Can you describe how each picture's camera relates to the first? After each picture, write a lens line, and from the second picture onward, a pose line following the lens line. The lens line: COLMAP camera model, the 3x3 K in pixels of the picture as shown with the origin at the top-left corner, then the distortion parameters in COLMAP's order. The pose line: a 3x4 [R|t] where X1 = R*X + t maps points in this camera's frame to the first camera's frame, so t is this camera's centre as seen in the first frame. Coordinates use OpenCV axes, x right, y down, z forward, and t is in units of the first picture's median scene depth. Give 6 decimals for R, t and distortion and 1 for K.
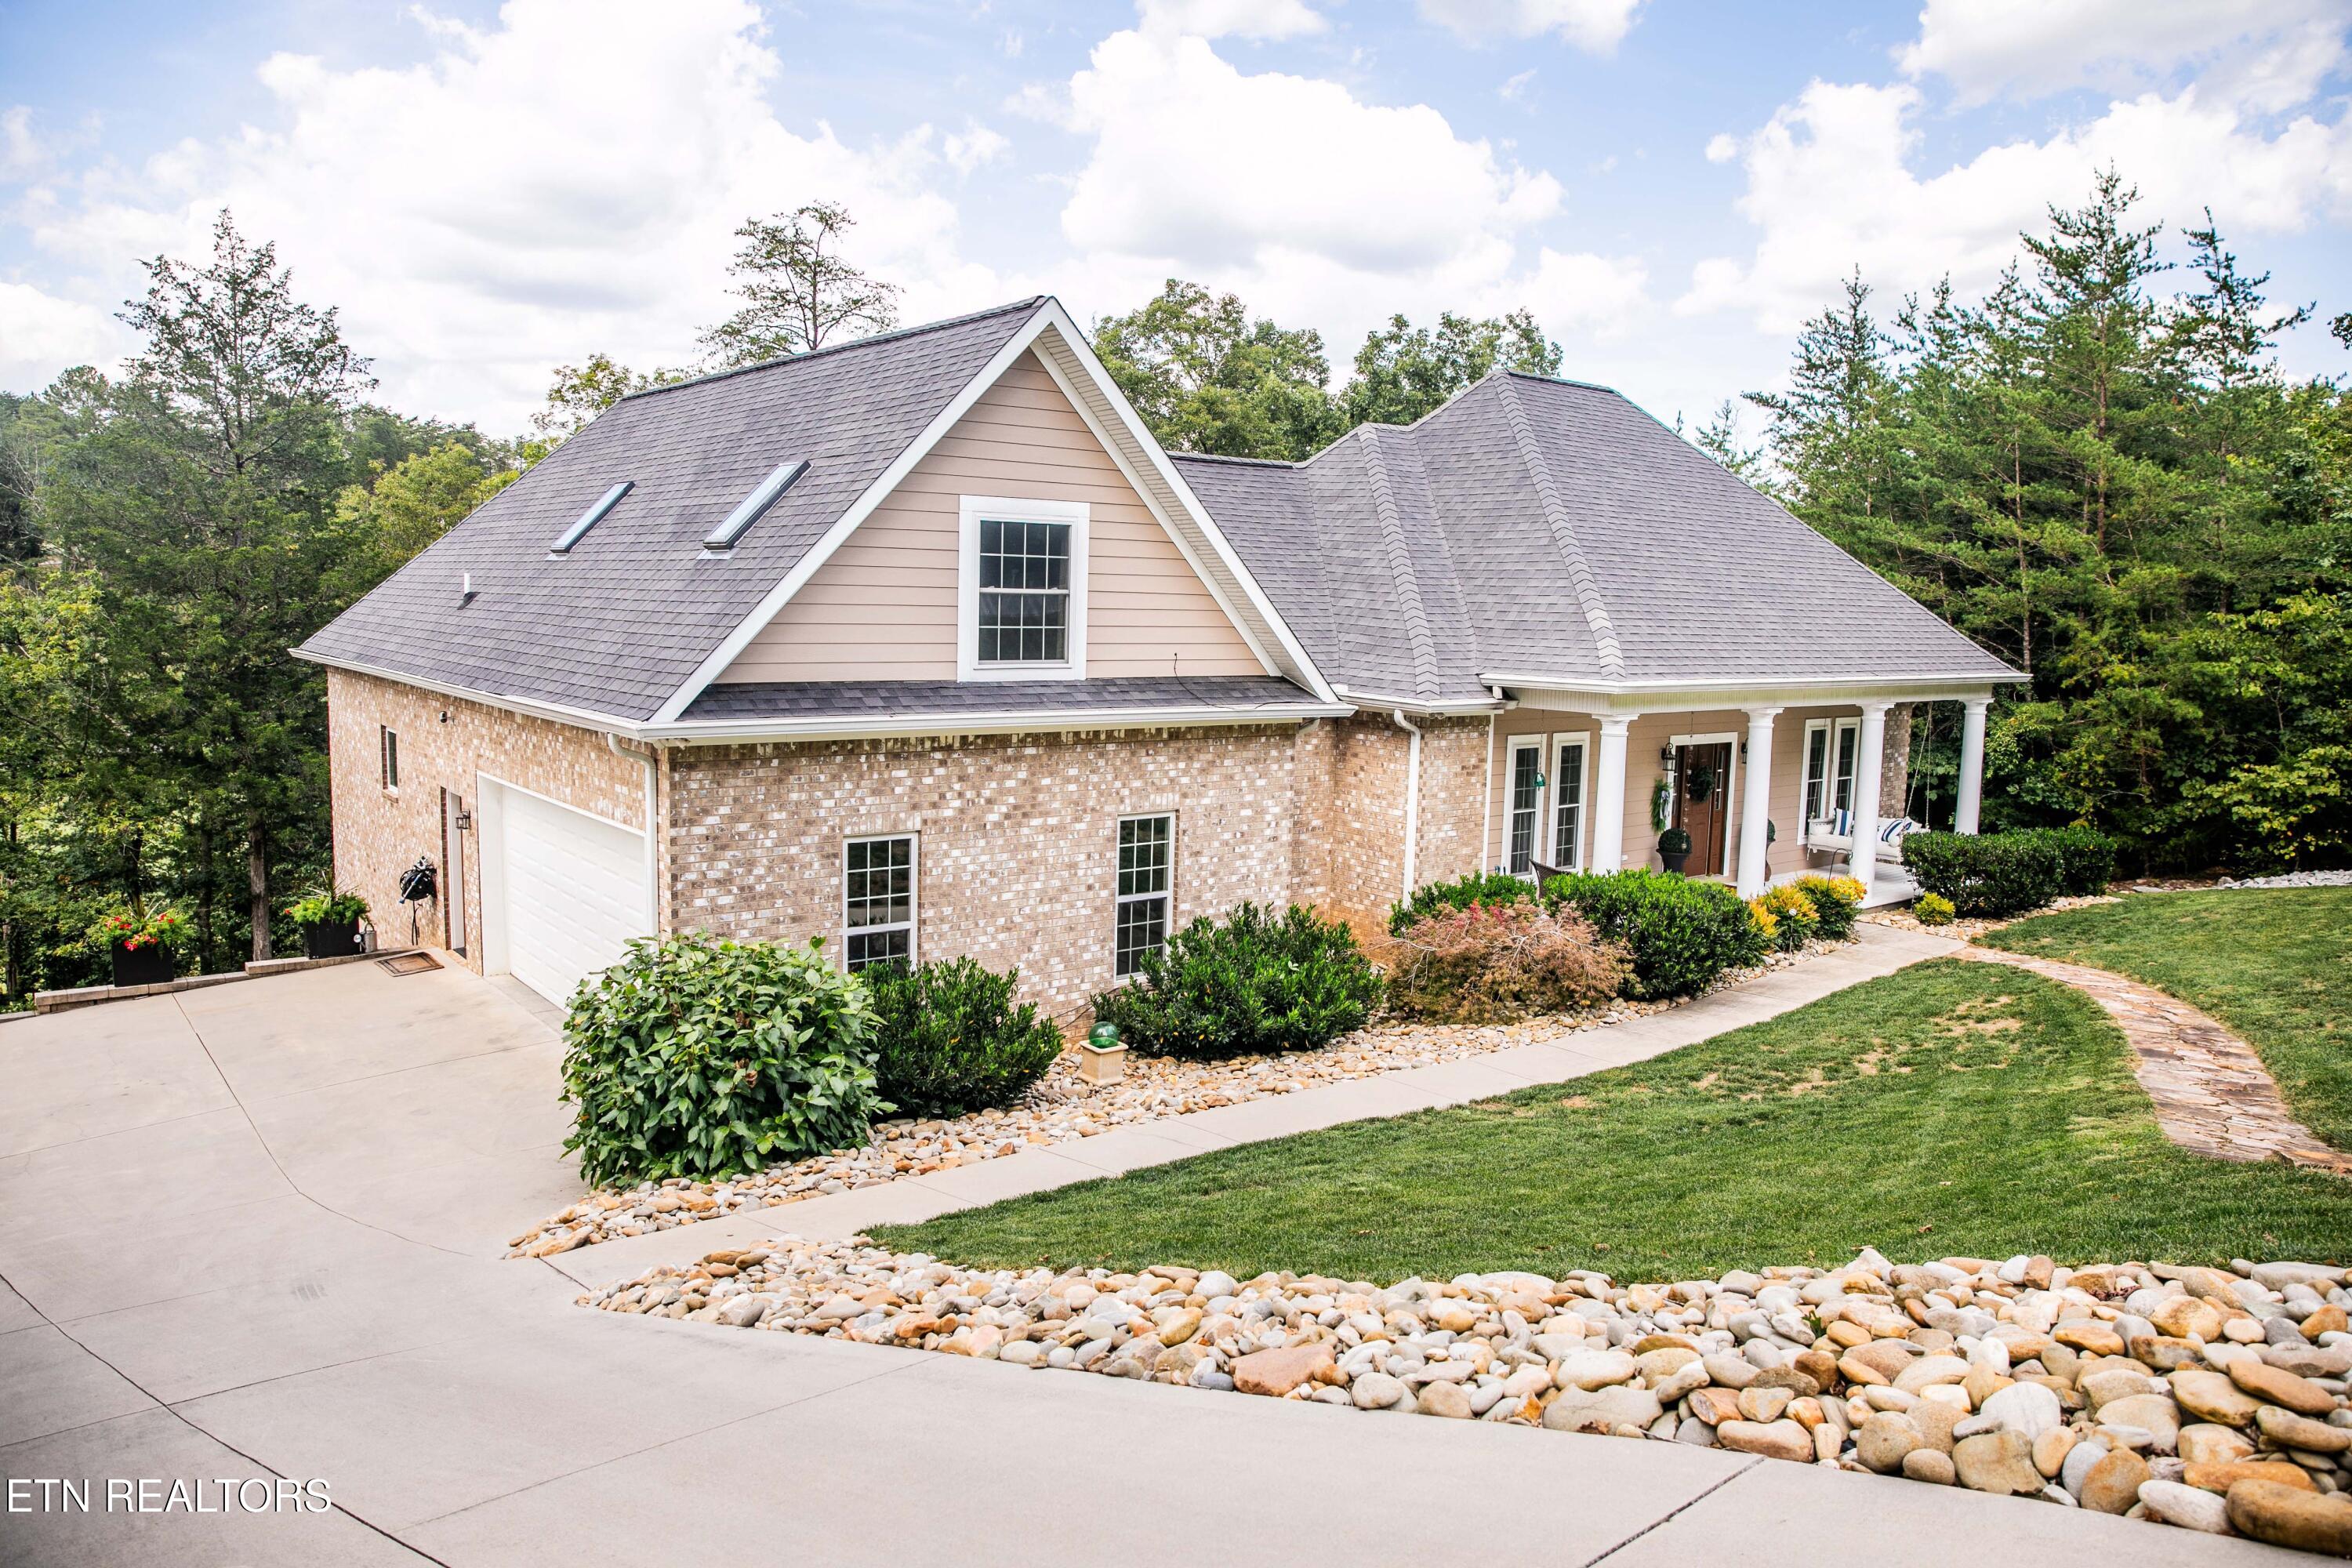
lens RADIAL K [[1626.2, 0, 1176.0], [0, 1626.2, 784.0], [0, 0, 1]] dist [-0.115718, 0.097782]
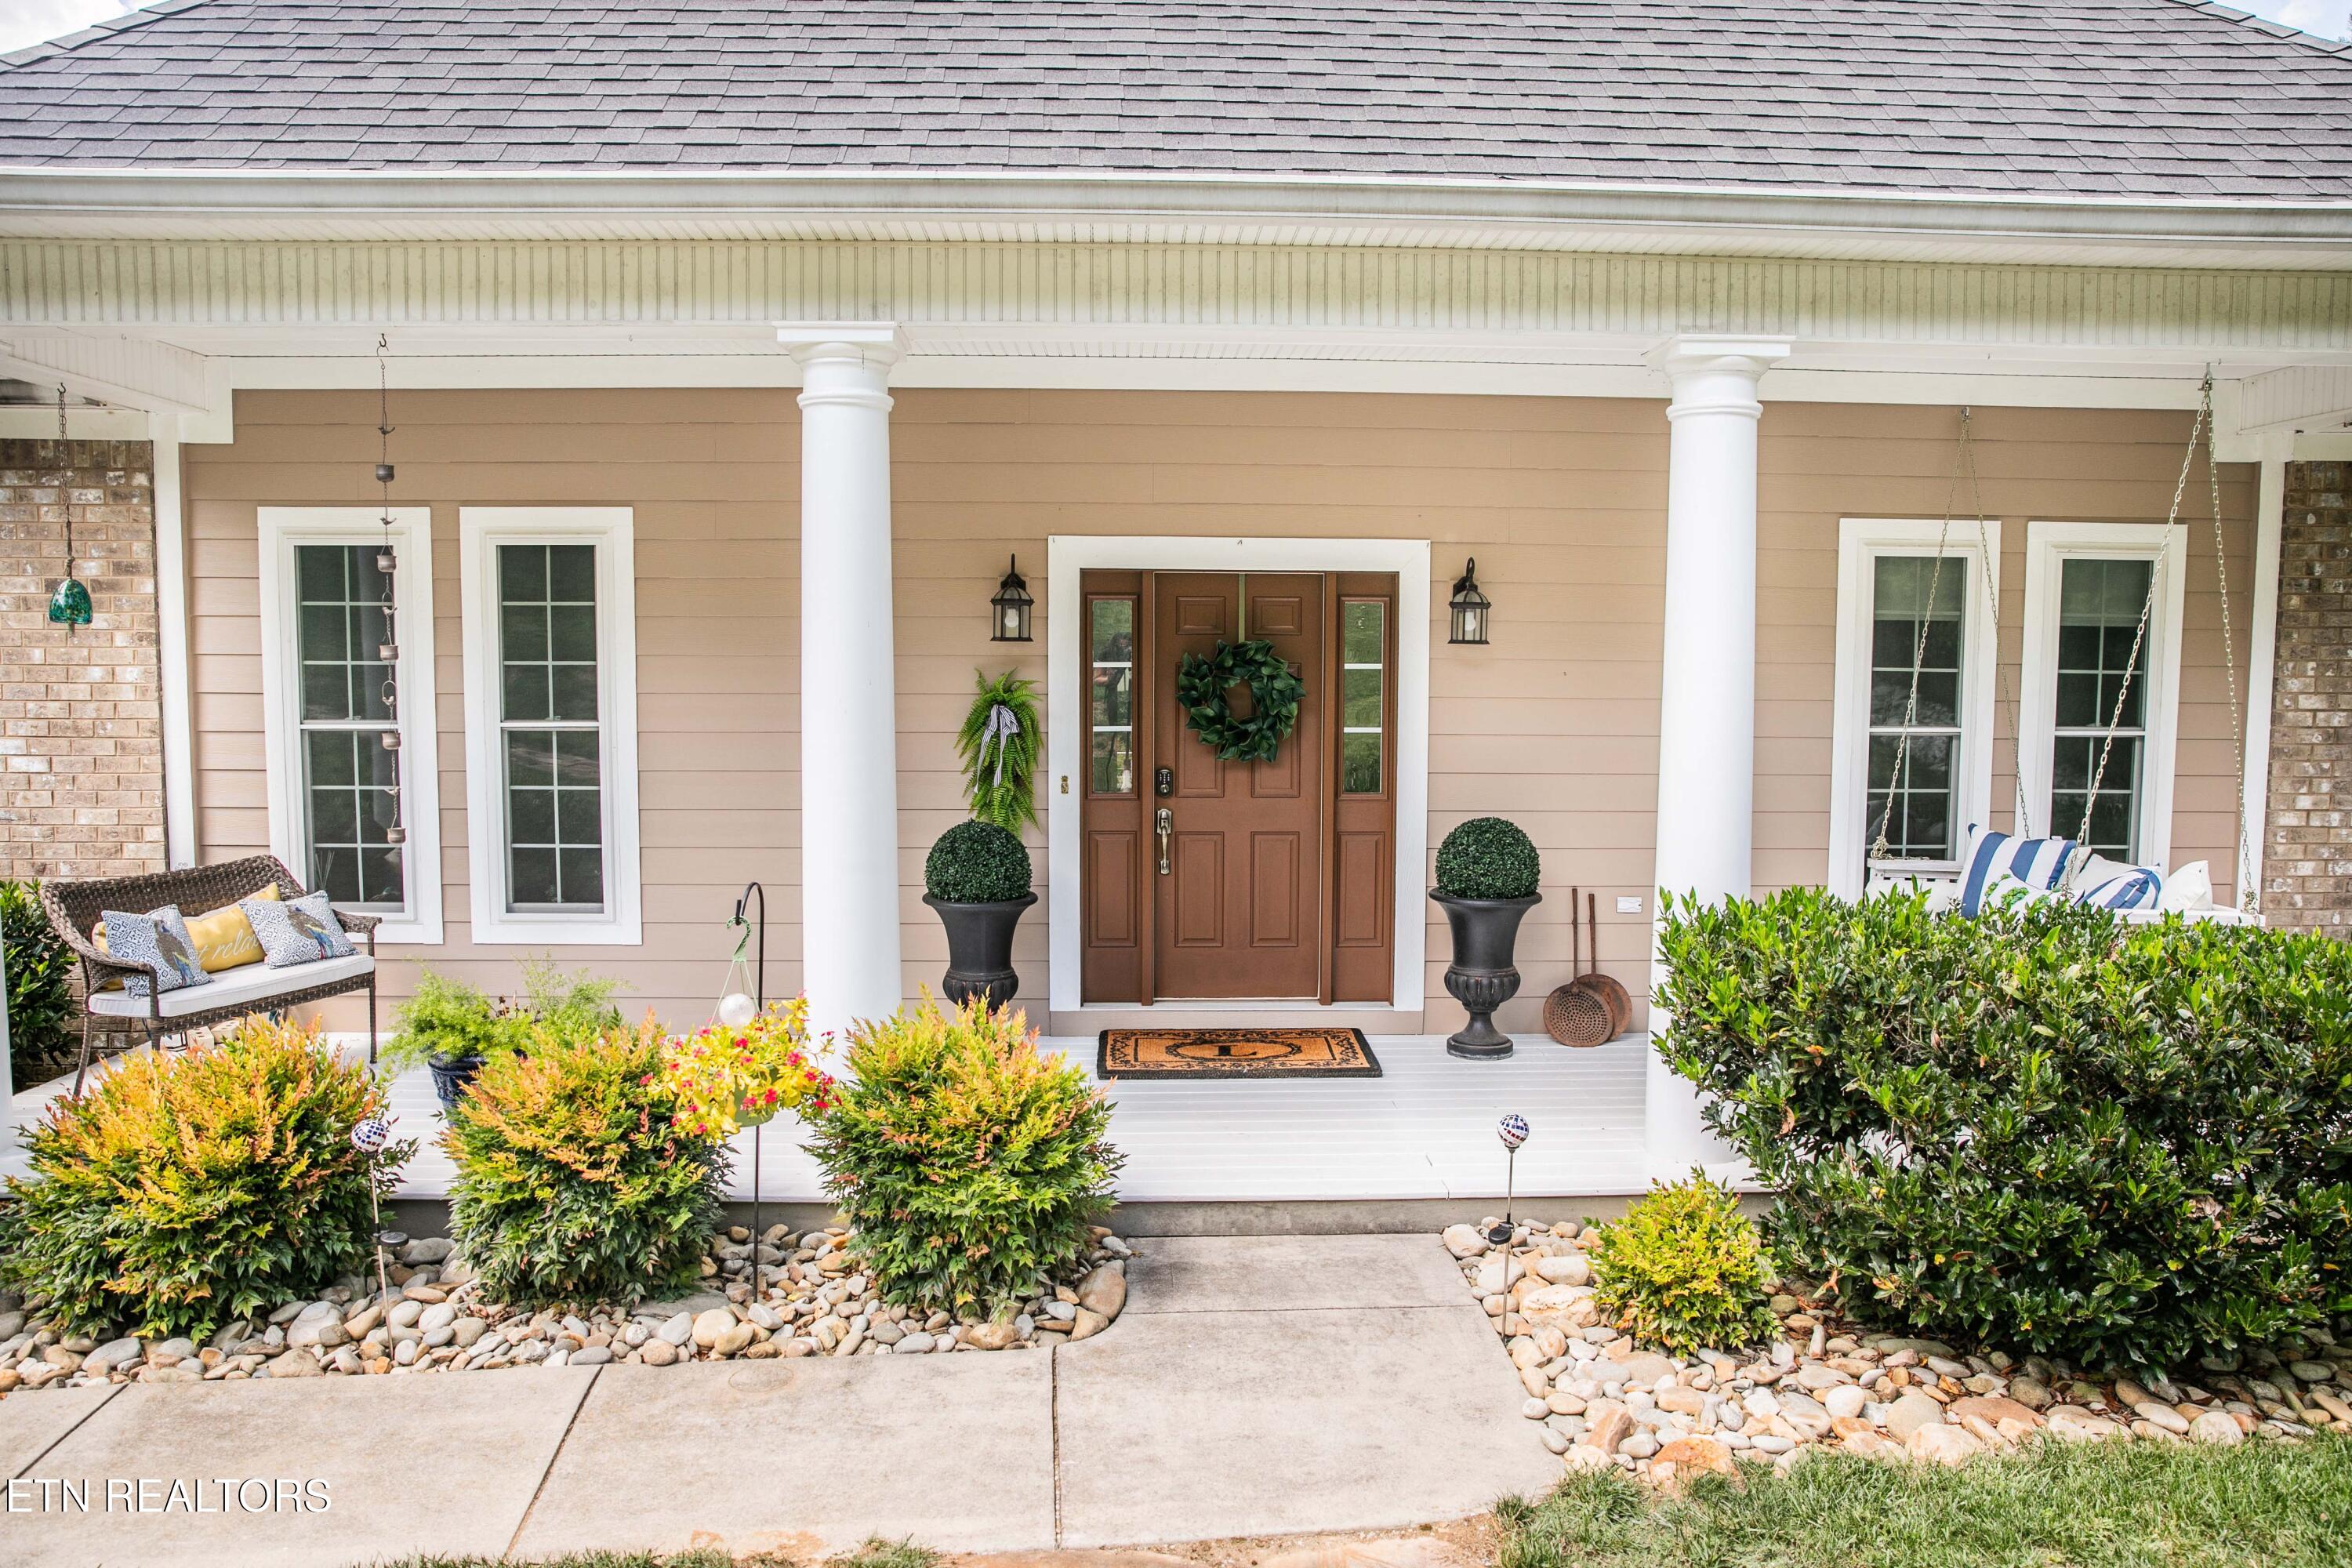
lens RADIAL K [[1626.2, 0, 1176.0], [0, 1626.2, 784.0], [0, 0, 1]] dist [-0.115718, 0.097782]
pose [[0.802020, 0.031253, -0.596479, 0.733851], [-0.056595, 0.998113, -0.023800, 0.035043], [0.594609, 0.052846, 0.802276, 1.078341]]
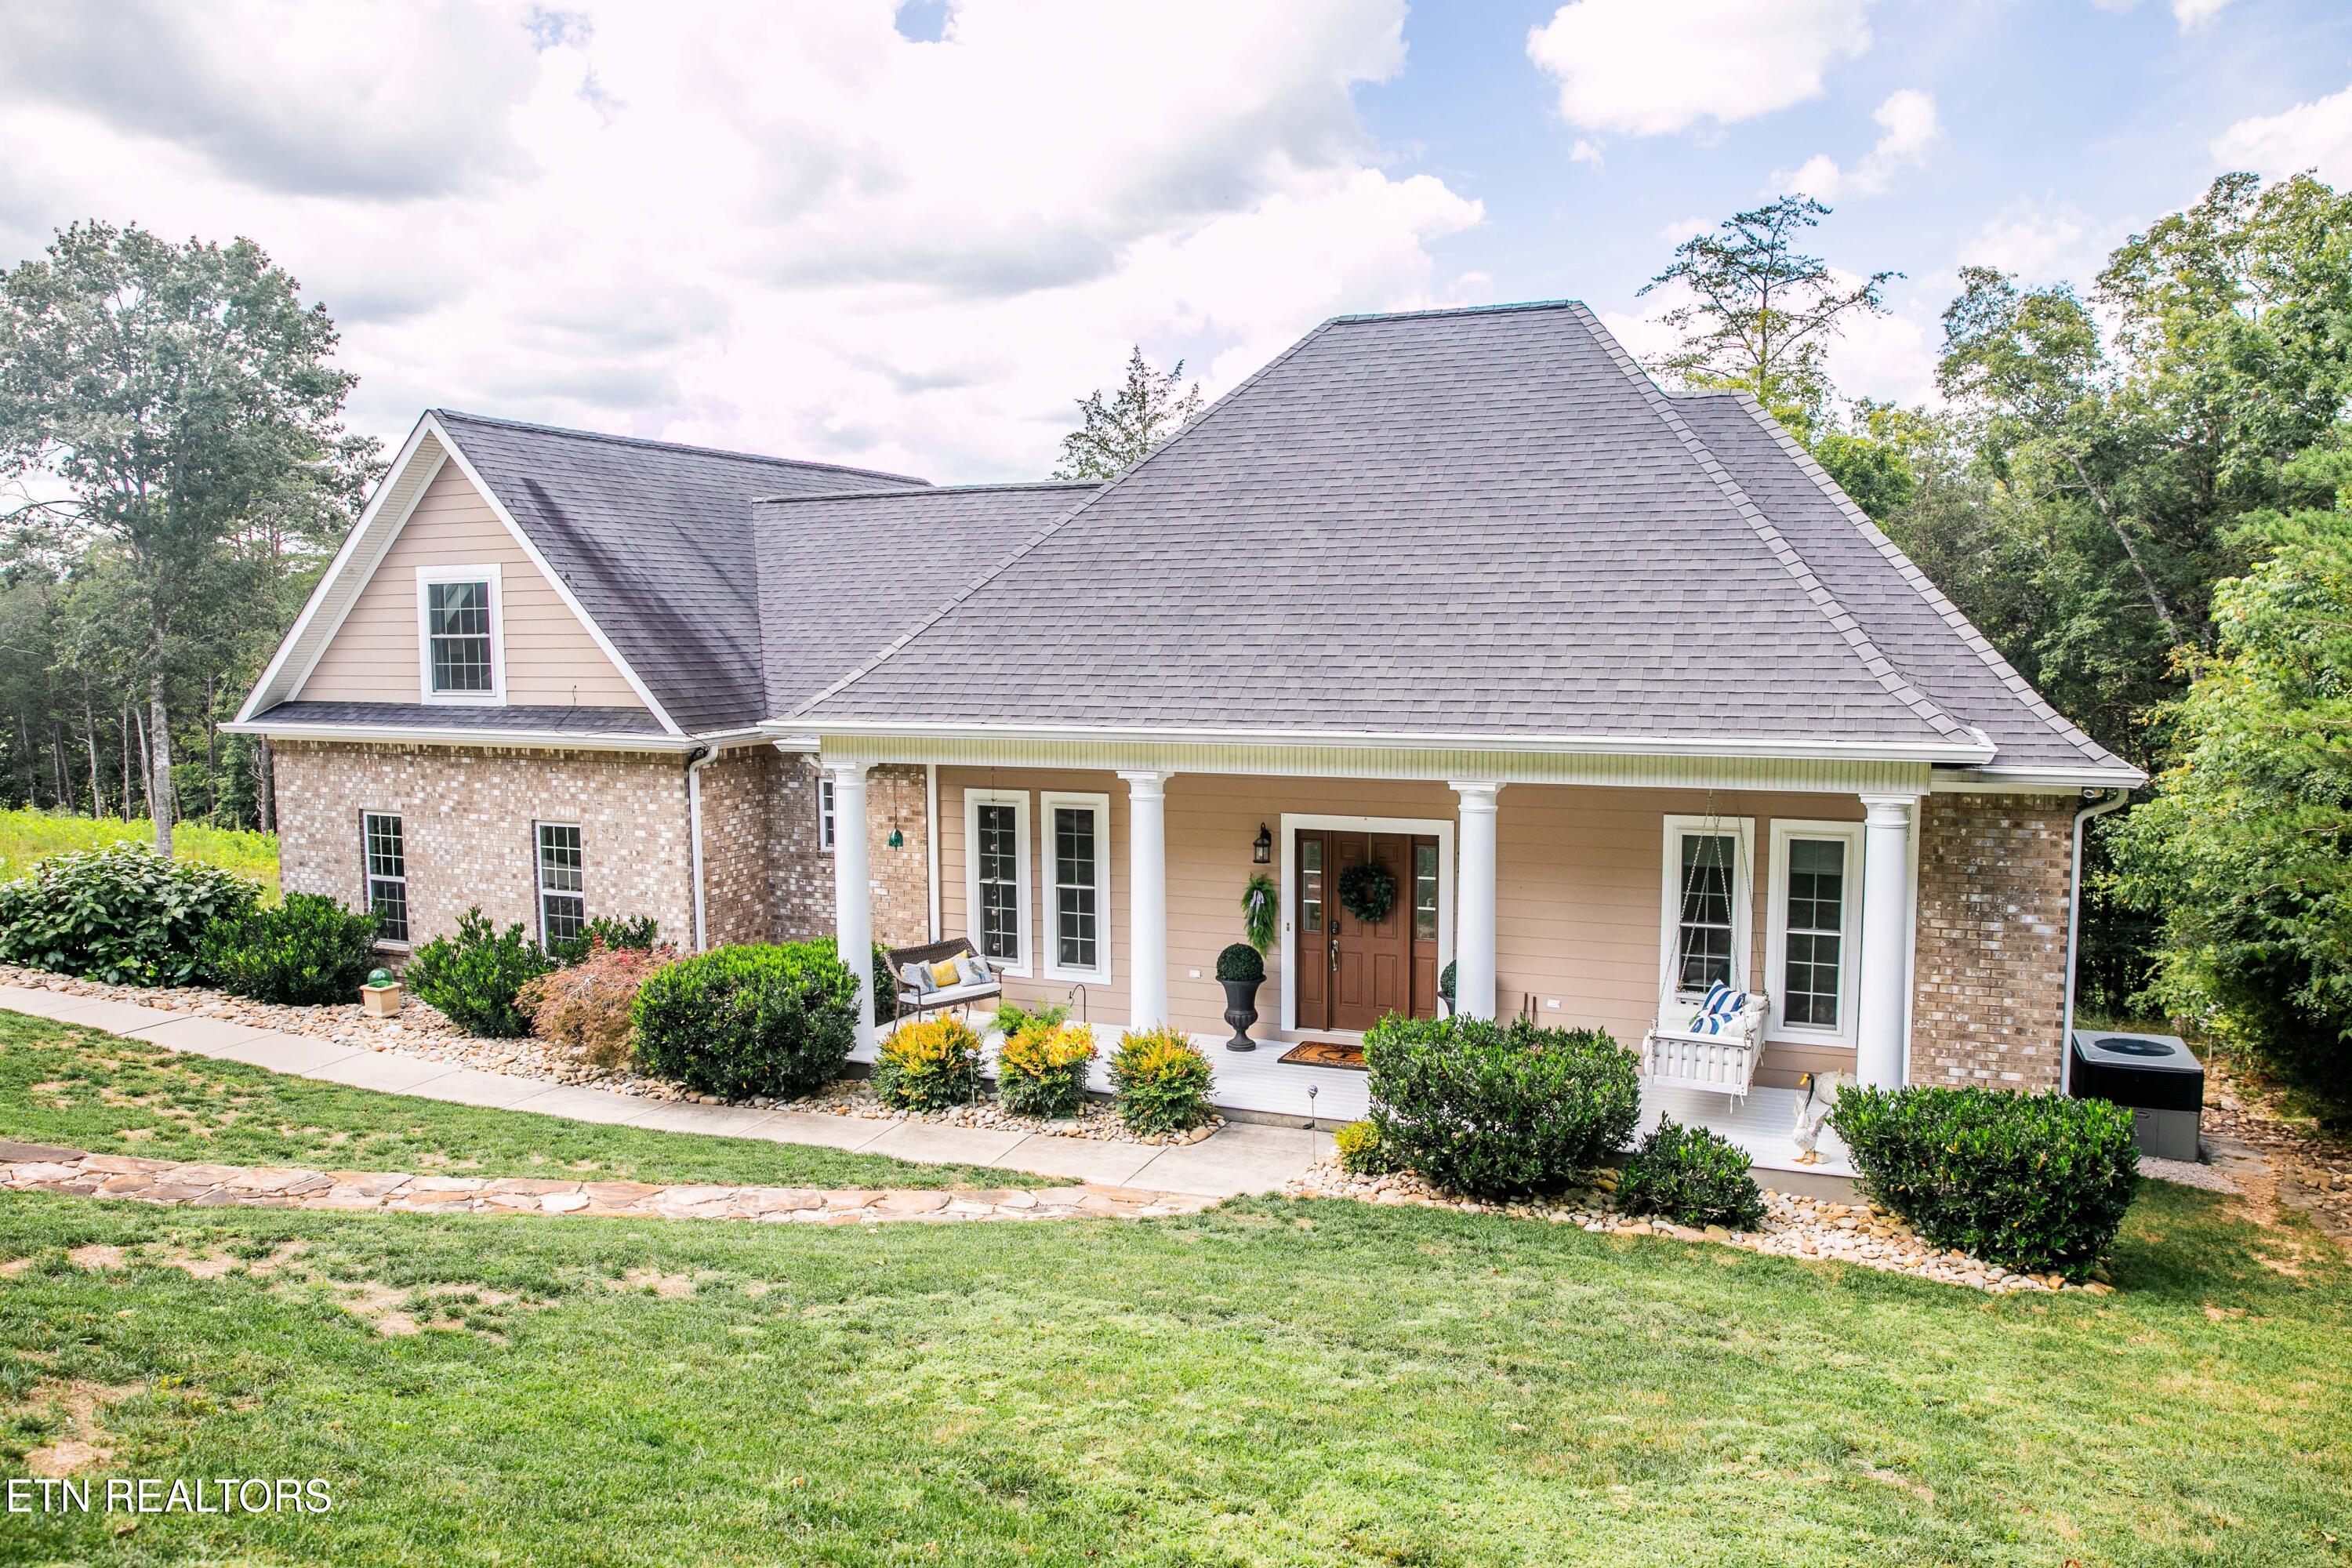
lens RADIAL K [[1626.2, 0, 1176.0], [0, 1626.2, 784.0], [0, 0, 1]] dist [-0.115718, 0.097782]
pose [[0.463418, 0.058392, -0.884214, 1.273094], [-0.085088, 0.996148, 0.021190, -0.075428], [0.882045, 0.065417, 0.466601, 0.899097]]
